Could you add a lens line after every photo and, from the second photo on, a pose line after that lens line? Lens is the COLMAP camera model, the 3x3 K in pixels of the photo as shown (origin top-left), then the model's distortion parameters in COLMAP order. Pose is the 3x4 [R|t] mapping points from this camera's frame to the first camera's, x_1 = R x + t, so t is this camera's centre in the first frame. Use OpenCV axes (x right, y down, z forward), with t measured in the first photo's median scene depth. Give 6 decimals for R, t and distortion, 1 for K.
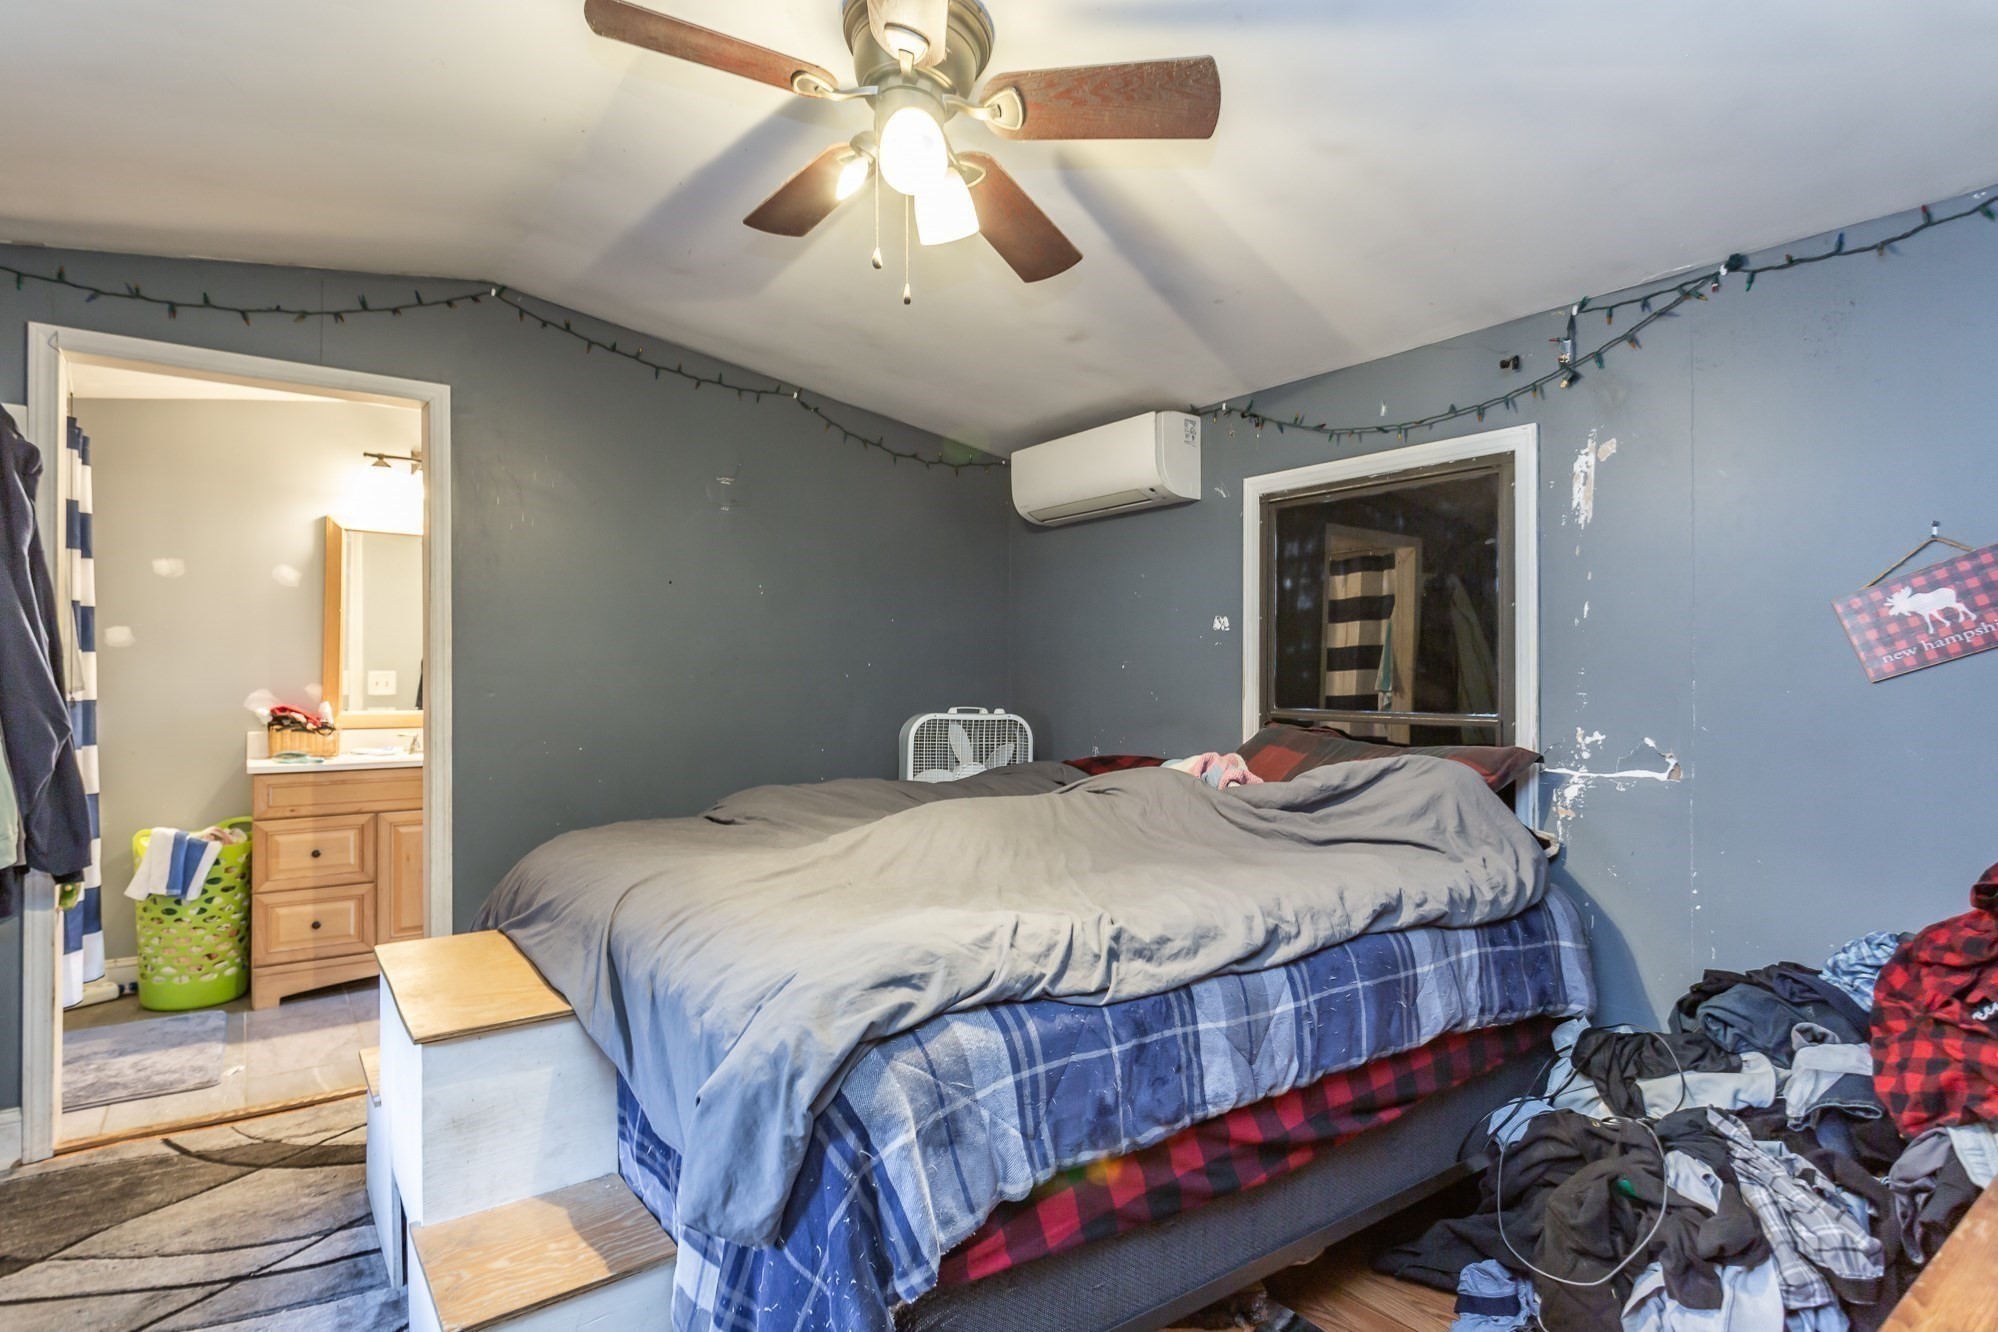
lens RADIAL K [[1041.7, 0, 997.9], [0, 1041.7, 666.9], [0, 0, 1]] dist [-0.001213, 0.001805]
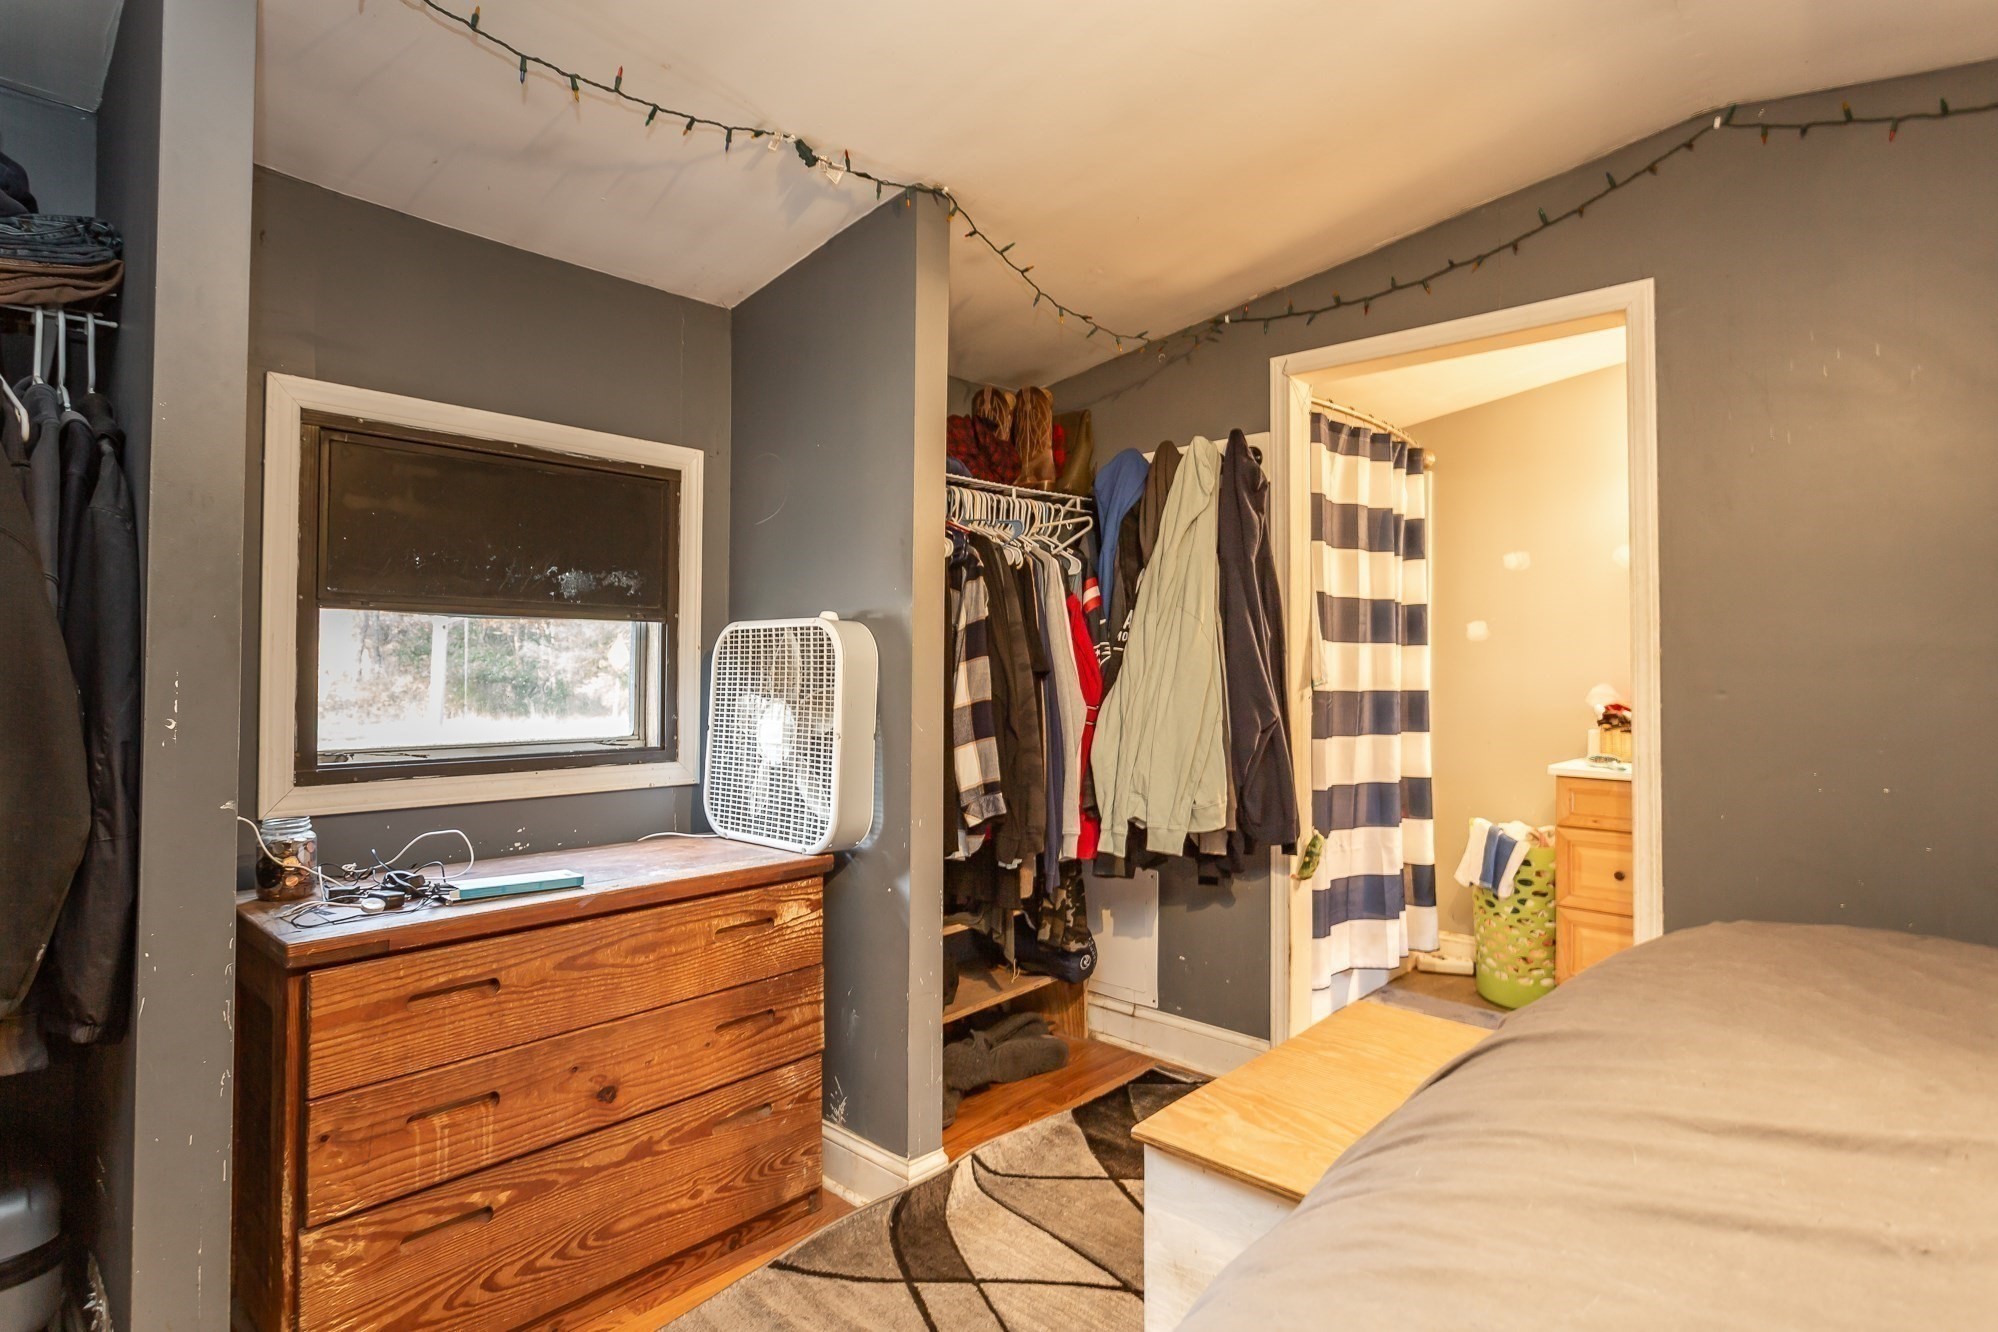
lens RADIAL K [[1041.7, 0, 998.2], [0, 1041.7, 663.8], [0, 0, 1]] dist [-0.001213, 0.001805]
pose [[0.189040, -0.000344, -0.981969, 0.099482], [0.002203, 0.999998, 0.000073, 0.002806], [0.981967, -0.002177, 0.189040, 0.345777]]
